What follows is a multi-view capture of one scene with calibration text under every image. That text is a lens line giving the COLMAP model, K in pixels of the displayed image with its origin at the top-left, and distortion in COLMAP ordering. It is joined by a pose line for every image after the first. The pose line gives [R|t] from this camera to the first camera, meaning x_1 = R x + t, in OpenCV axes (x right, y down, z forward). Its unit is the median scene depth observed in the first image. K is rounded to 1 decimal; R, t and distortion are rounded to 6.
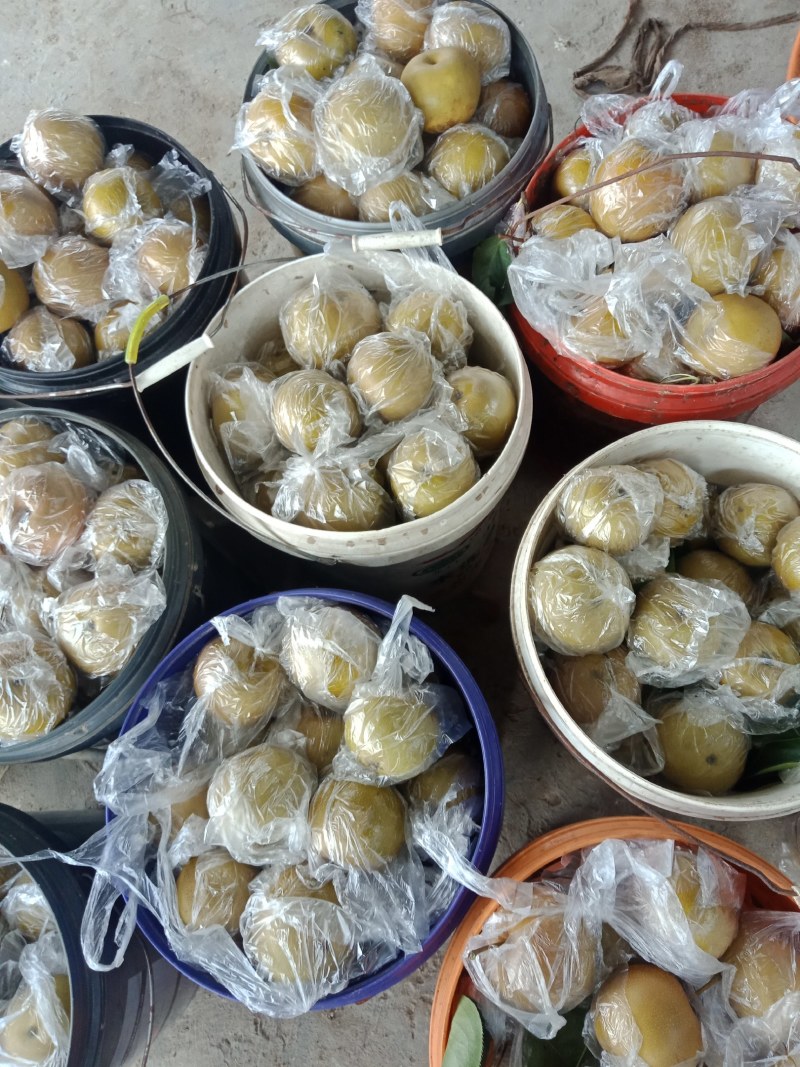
lens RADIAL K [[783.7, 0, 370.7], [0, 783.7, 526.2], [0, 0, 1]] dist [0.023104, -0.020063]
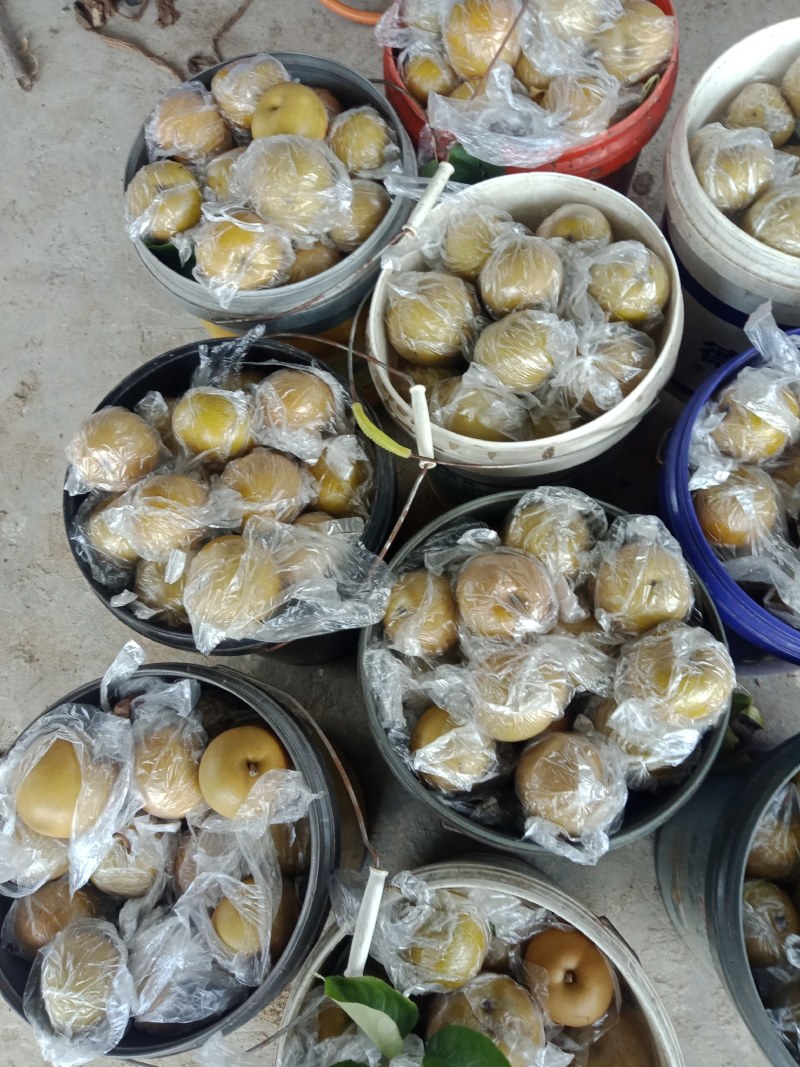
lens RADIAL K [[783.7, 0, 406.3], [0, 783.7, 538.1], [0, 0, 1]] dist [0.023104, -0.020063]
pose [[0.468219, -0.830788, 0.300935, -0.737965], [0.856349, 0.510592, 0.077209, -0.249253], [-0.217799, 0.221555, 0.950514, 0.079709]]
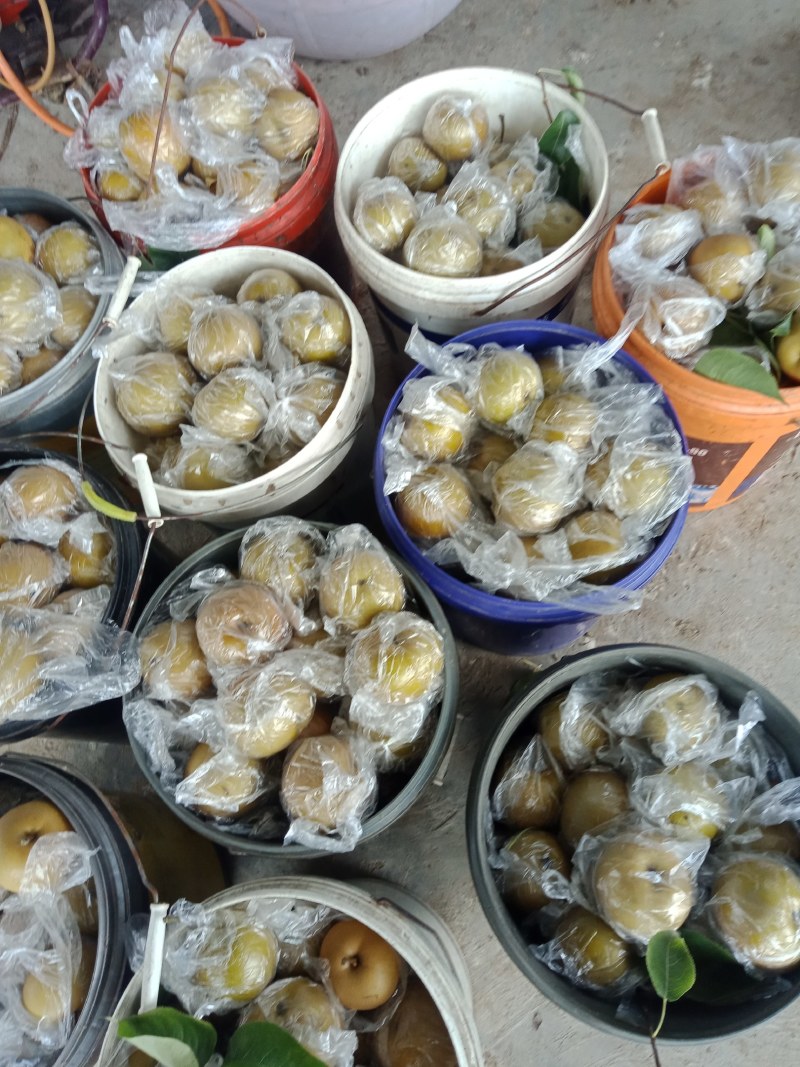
lens RADIAL K [[783.7, 0, 392.5], [0, 783.7, 539.5], [0, 0, 1]] dist [0.023104, -0.020063]
pose [[0.260278, -0.881981, 0.392893, -0.706167], [0.943055, 0.319512, 0.092513, 0.040818], [-0.207129, 0.346441, 0.914919, -0.063396]]
